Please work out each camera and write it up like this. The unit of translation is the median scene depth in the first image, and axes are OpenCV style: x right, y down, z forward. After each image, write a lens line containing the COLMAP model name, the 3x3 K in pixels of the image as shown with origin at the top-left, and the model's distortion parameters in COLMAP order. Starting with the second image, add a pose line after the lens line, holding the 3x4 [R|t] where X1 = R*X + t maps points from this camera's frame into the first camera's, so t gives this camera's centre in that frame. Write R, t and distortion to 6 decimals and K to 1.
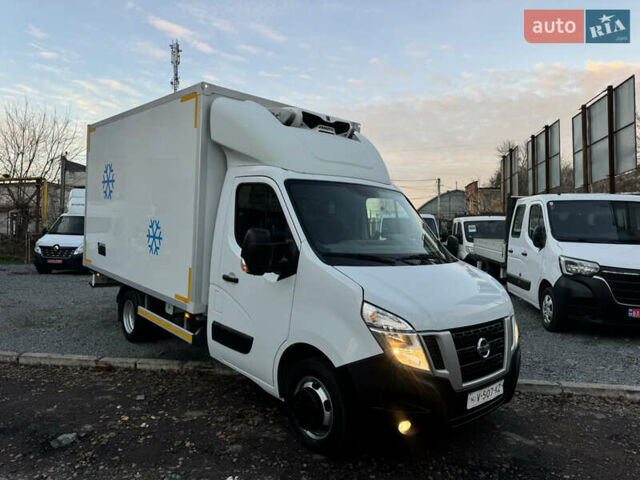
lens RADIAL K [[451.0, 0, 320.0], [0, 451.0, 235.6], [0, 0, 1]] dist [0.035407, -0.038061]
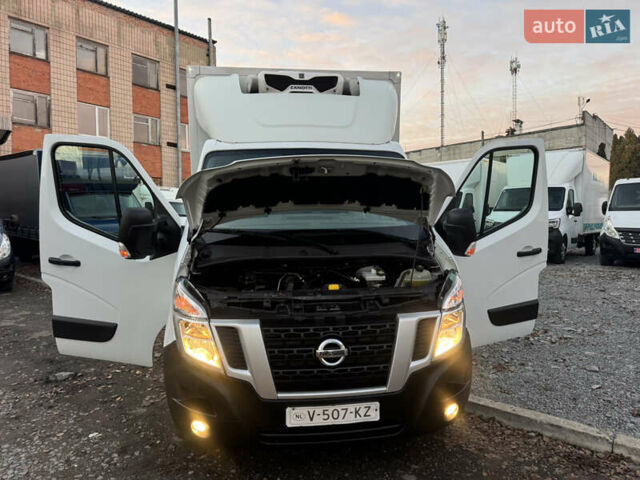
lens RADIAL K [[453.4, 0, 321.8], [0, 453.4, 241.6], [0, 0, 1]] dist [0.003930, -0.001152]
pose [[0.821455, 0.008737, -0.570206, 0.563200], [0.023353, 0.998529, 0.048943, 0.020071], [0.569795, -0.053520, 0.820042, 0.285057]]
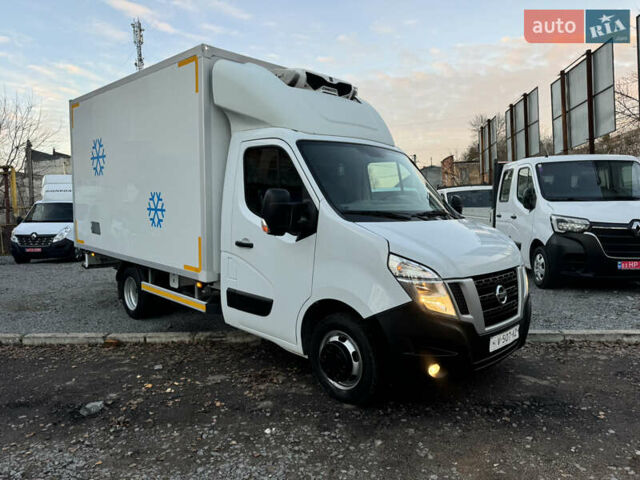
lens RADIAL K [[450.7, 0, 321.0], [0, 450.7, 241.6], [0, 0, 1]] dist [0.042539, -0.049800]
pose [[0.997521, -0.045209, 0.053921, -0.073787], [0.042289, 0.997639, 0.054117, 0.039045], [-0.056240, -0.051702, 0.997078, -0.002843]]
